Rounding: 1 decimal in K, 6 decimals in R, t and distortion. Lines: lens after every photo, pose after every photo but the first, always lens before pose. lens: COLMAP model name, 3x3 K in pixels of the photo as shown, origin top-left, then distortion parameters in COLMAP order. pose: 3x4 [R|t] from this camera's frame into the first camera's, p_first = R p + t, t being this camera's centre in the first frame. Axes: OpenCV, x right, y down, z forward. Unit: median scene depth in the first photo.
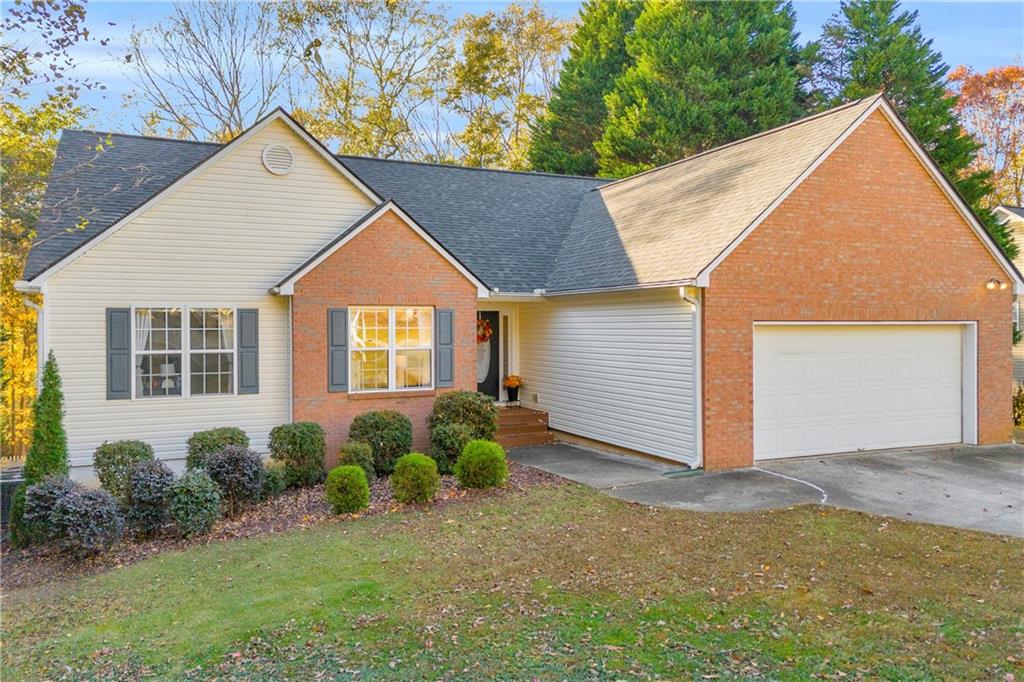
lens RADIAL K [[769.8, 0, 512.0], [0, 769.8, 341.0], [0, 0, 1]] dist [0.062598, -0.041551]
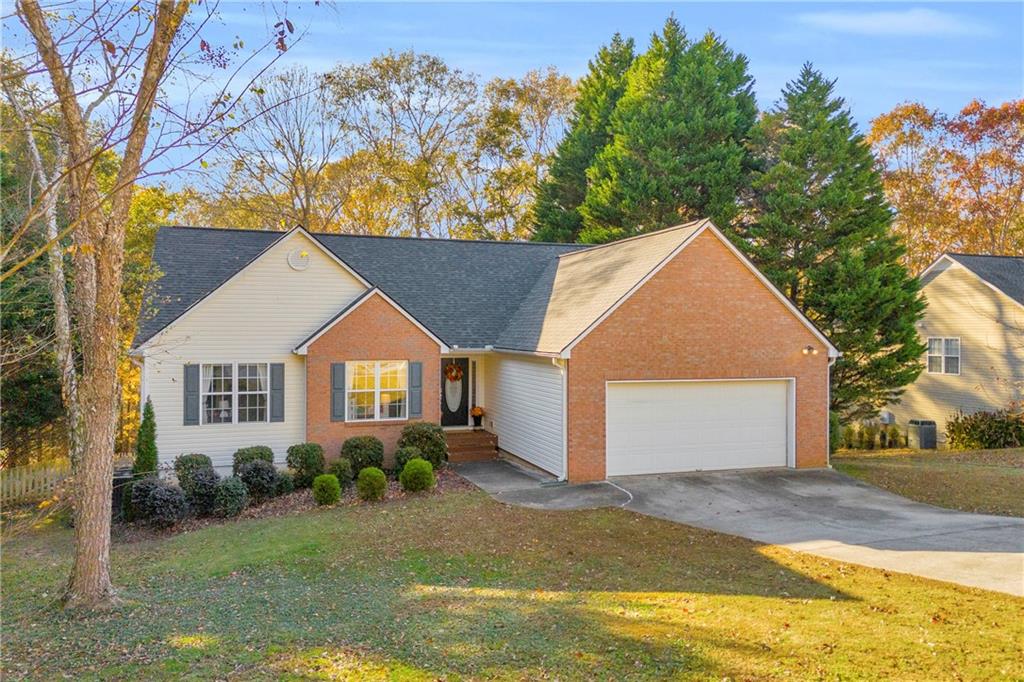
lens RADIAL K [[769.8, 0, 512.0], [0, 769.8, 341.0], [0, 0, 1]] dist [0.062598, -0.041551]
pose [[0.994836, 0.006946, -0.101260, 0.250298], [-0.007225, 0.999971, -0.002389, -0.085086], [0.101240, 0.003108, 0.994857, -0.410283]]
